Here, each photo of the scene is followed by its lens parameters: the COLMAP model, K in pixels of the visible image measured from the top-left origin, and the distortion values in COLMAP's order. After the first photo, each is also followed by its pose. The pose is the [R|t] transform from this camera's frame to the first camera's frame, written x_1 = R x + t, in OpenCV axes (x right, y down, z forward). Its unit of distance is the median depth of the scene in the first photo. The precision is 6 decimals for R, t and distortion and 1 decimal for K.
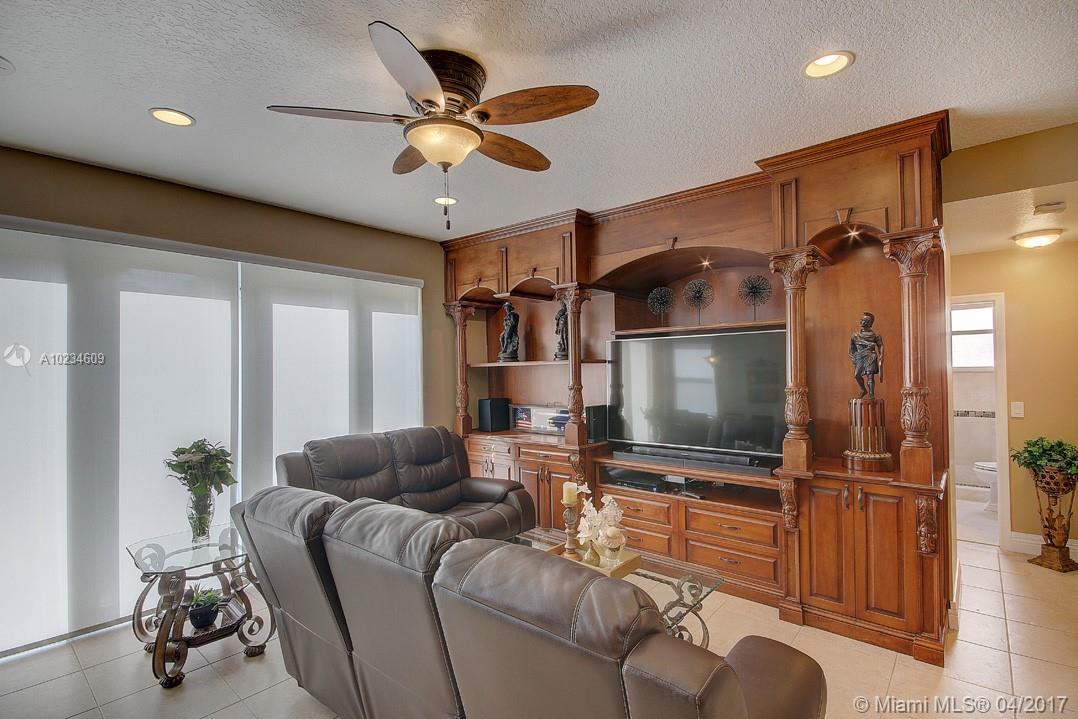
lens RADIAL K [[501.4, 0, 544.2], [0, 501.4, 359.4], [0, 0, 1]] dist [0.017733, 0.000015]
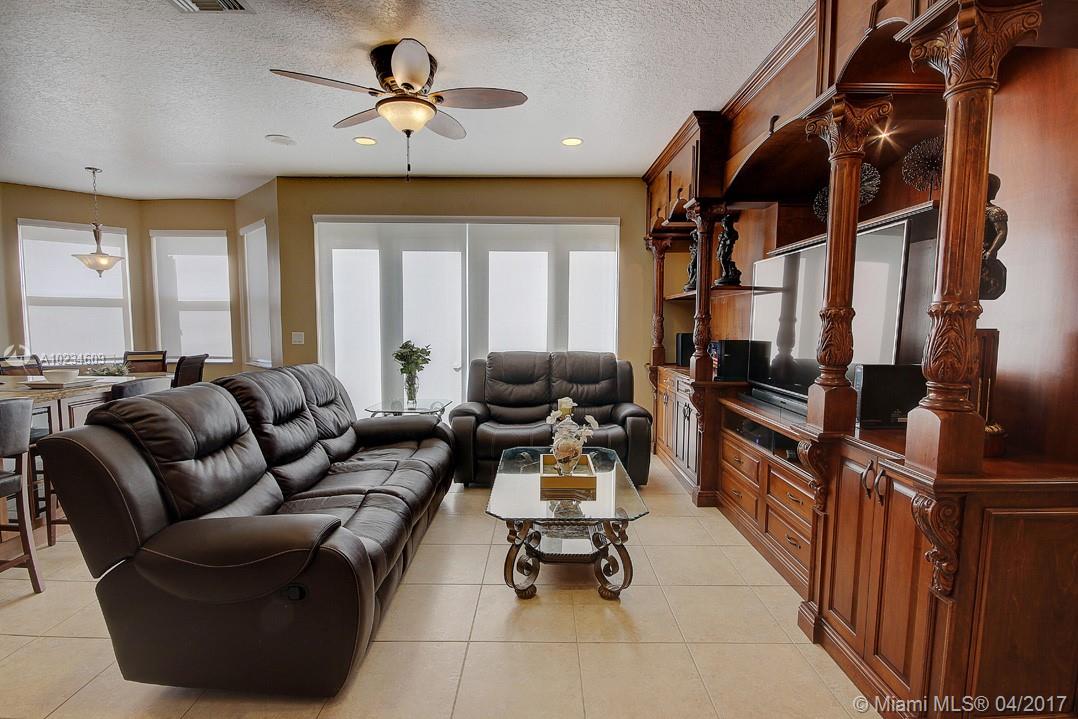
lens RADIAL K [[501.4, 0, 541.1], [0, 501.4, 357.4], [0, 0, 1]] dist [0.017733, 0.000015]
pose [[0.649826, 0.074258, -0.756447, 0.548219], [0.000752, 0.995153, 0.098338, 0.037427], [0.760082, -0.064472, 0.646621, 0.190329]]
